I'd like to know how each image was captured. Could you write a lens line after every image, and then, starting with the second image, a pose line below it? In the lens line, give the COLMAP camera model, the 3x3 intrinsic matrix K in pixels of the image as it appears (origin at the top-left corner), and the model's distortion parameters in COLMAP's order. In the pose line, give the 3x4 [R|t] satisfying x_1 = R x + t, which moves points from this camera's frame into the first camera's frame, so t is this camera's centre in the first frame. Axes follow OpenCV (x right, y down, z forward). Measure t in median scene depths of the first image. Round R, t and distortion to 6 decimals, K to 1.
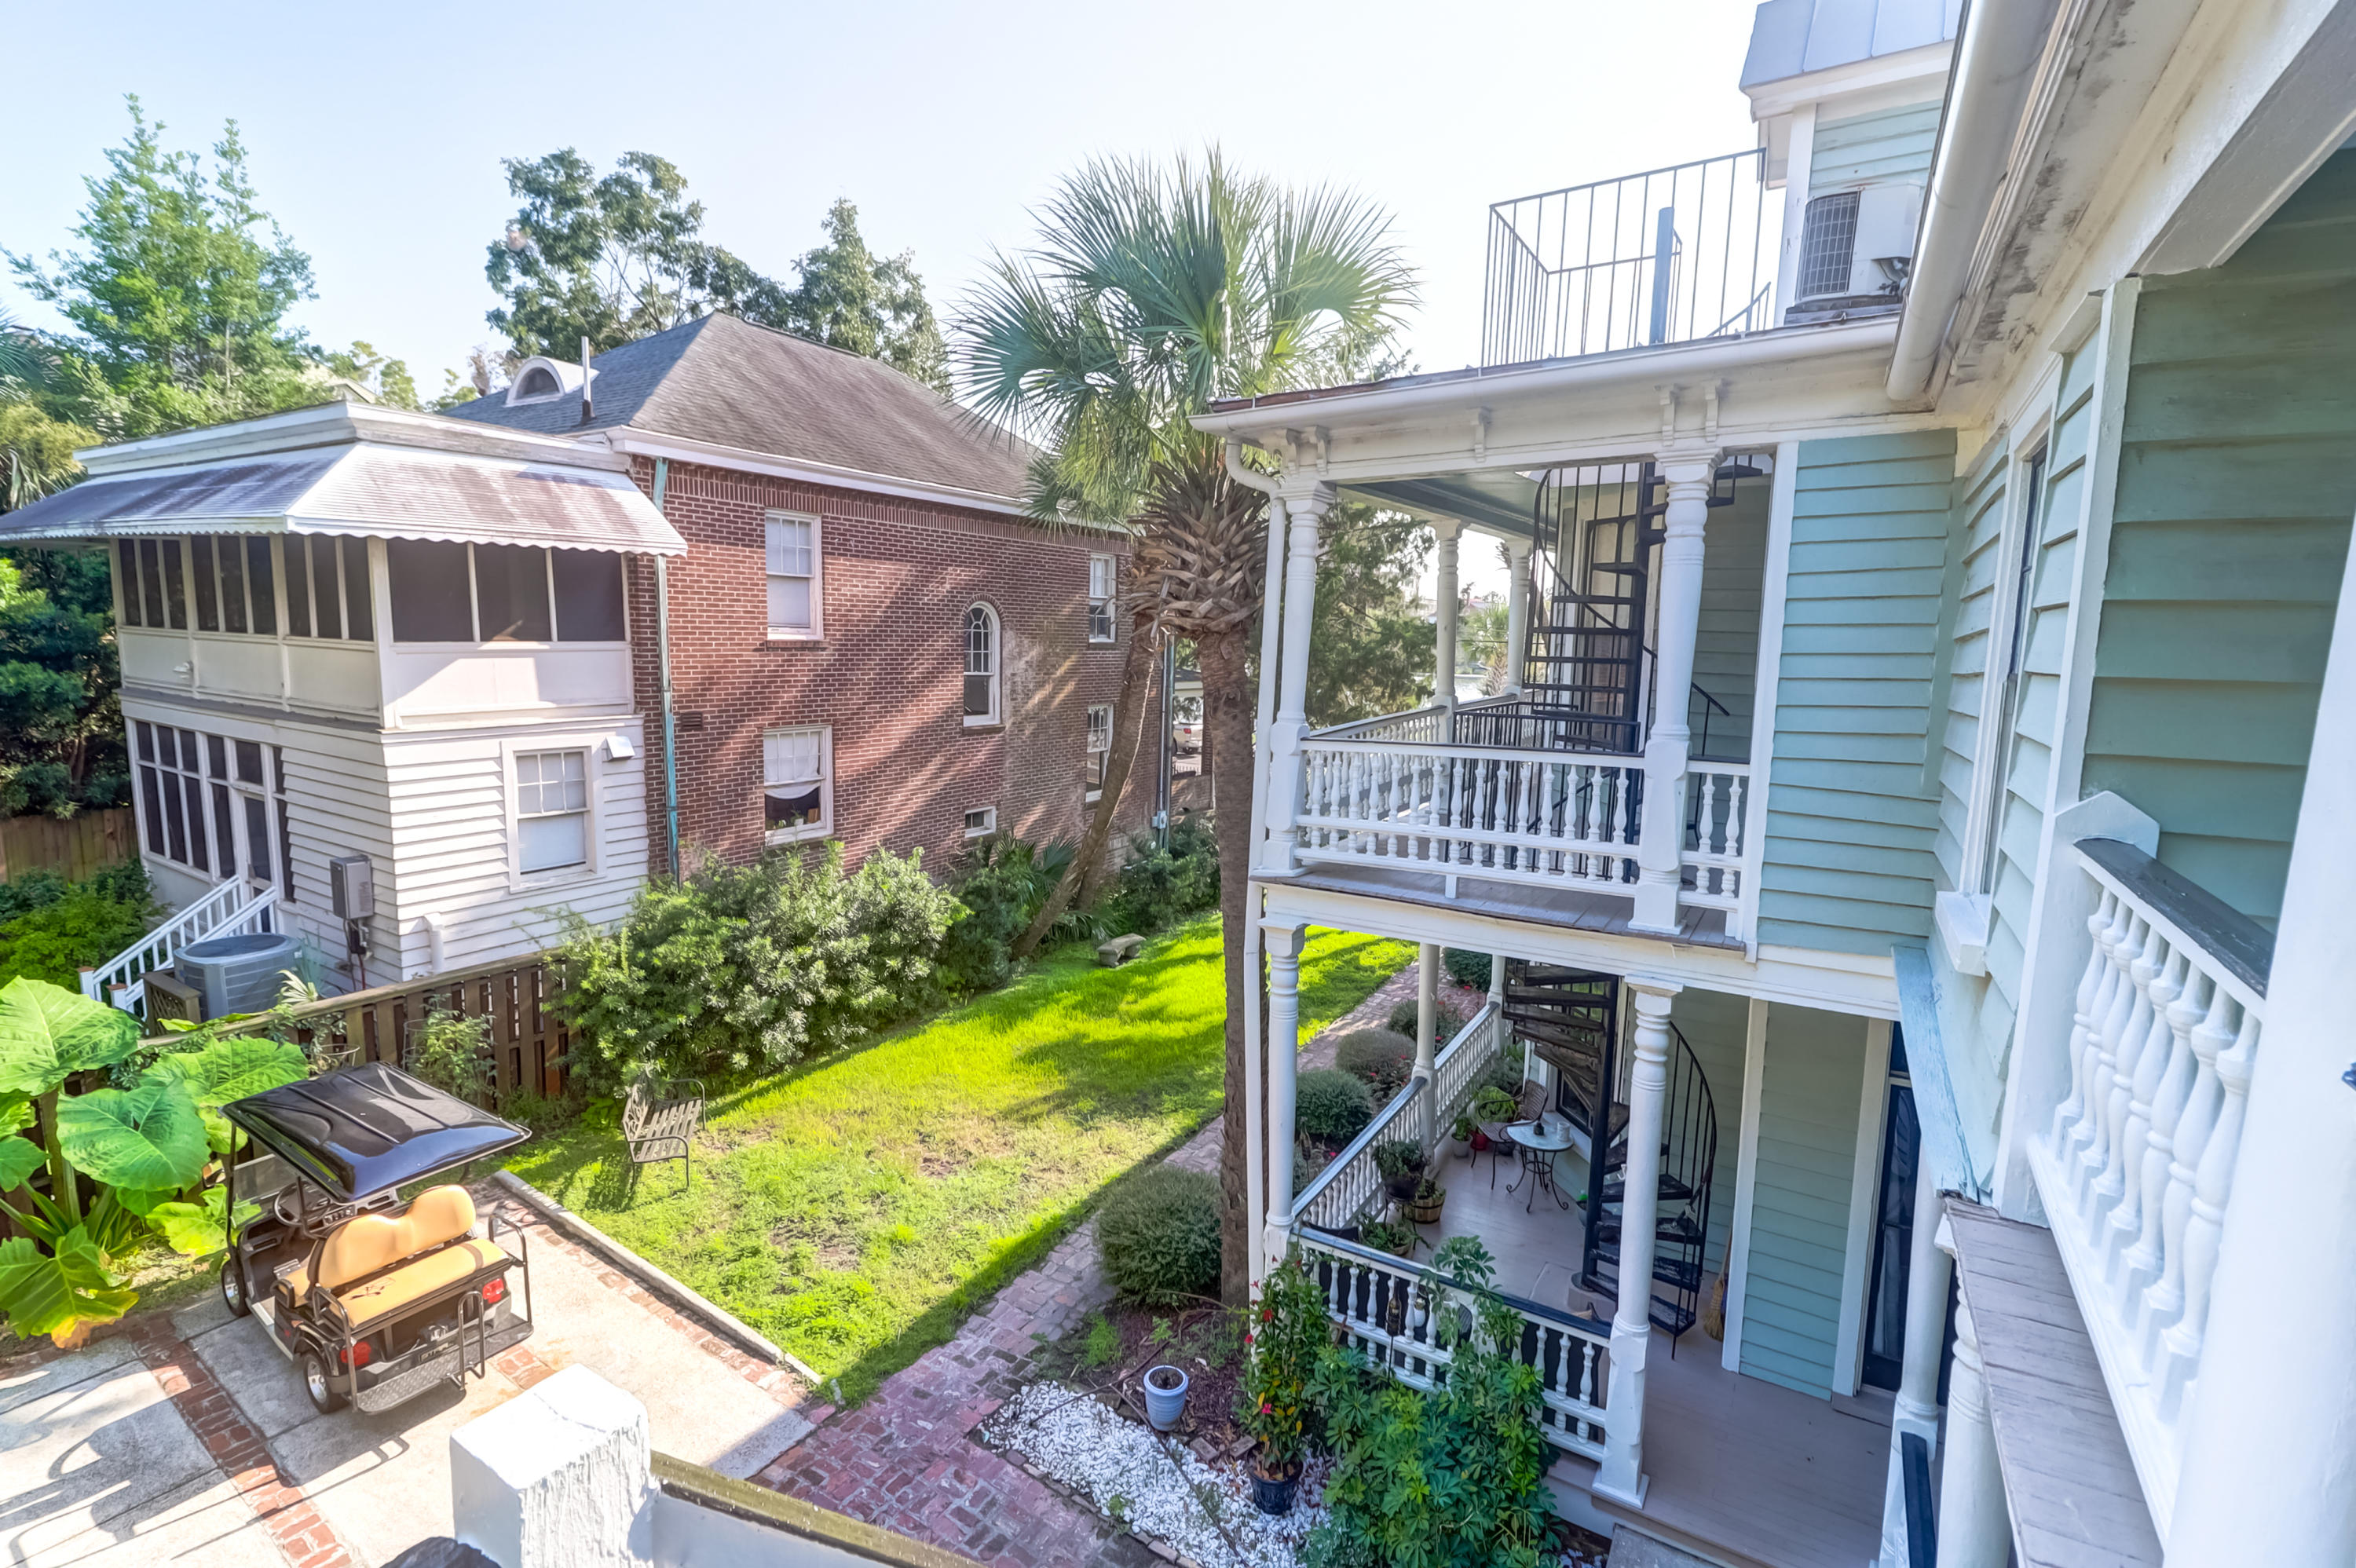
lens RADIAL K [[1065.7, 0, 1161.6], [0, 1065.7, 775.6], [0, 0, 1]] dist [0.017015, -0.012377]
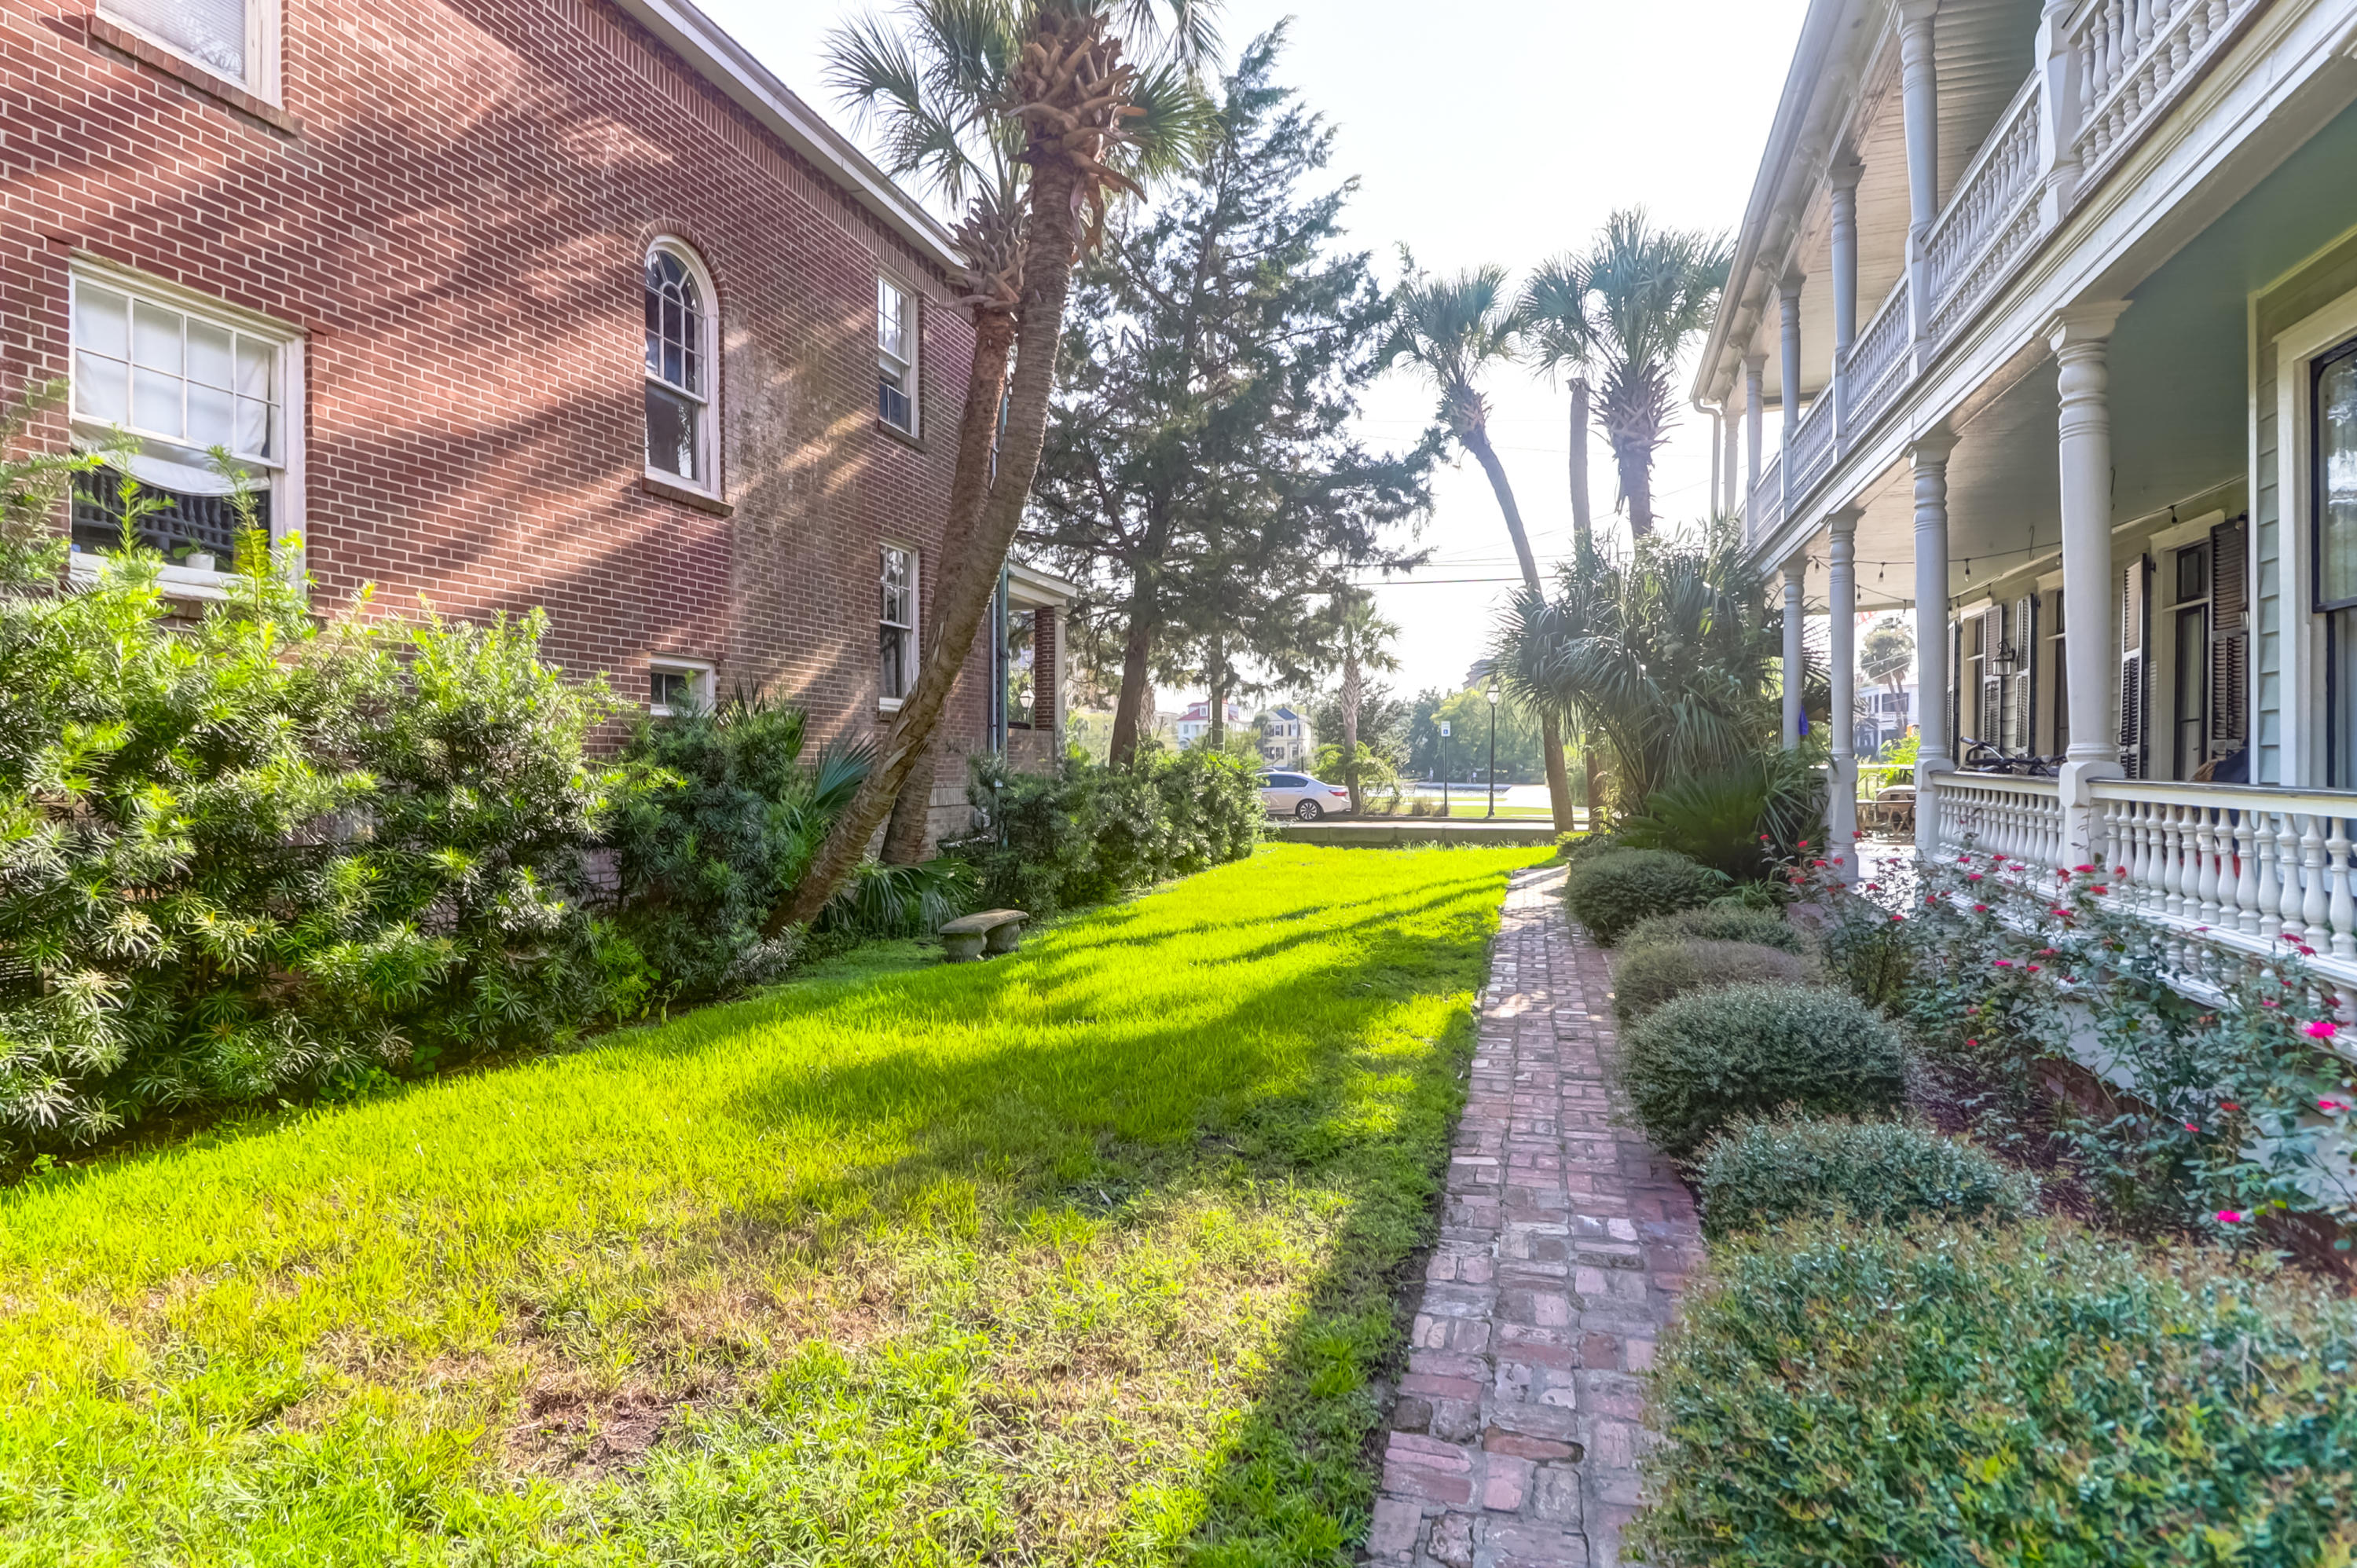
lens RADIAL K [[1201.9, 0, 1180.7], [0, 1201.9, 780.9], [0, 0, 1]] dist [-0.001160, -0.000526]
pose [[0.966071, -0.020507, 0.257461, -0.128716], [0.049165, 0.993217, -0.105371, 0.220616], [-0.253553, 0.114454, 0.960526, 0.592789]]
